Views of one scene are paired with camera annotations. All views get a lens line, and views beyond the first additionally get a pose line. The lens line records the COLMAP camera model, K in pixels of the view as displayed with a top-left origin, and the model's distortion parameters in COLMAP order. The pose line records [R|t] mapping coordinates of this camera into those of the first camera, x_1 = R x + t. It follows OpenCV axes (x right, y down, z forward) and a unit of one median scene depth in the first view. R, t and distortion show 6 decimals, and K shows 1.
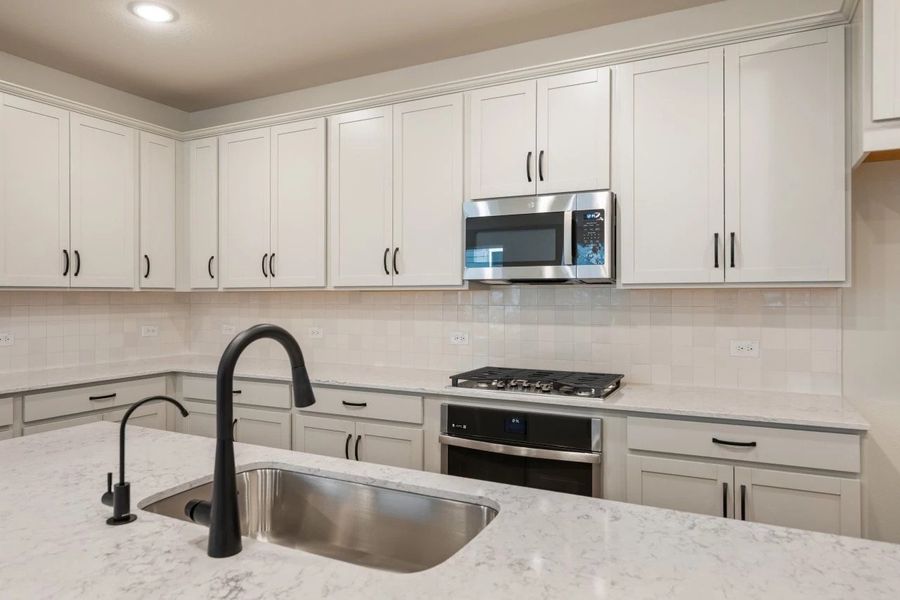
lens RADIAL K [[577.6, 0, 445.7], [0, 577.6, 298.7], [0, 0, 1]] dist [-0.003287, 0.001811]
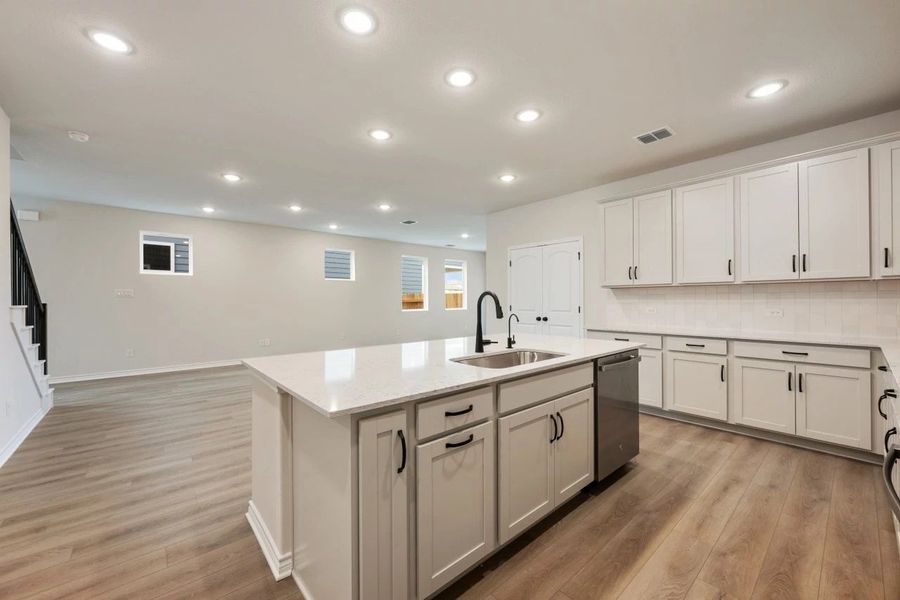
lens RADIAL K [[356.6, 0, 448.5], [0, 356.6, 299.6], [0, 0, 1]] dist [0.000991, 0.000694]
pose [[-0.375639, 0.001783, -0.926764, 0.607040], [0.001975, 0.999997, 0.001123, 0.033011], [0.926764, -0.001409, -0.375642, 0.563999]]
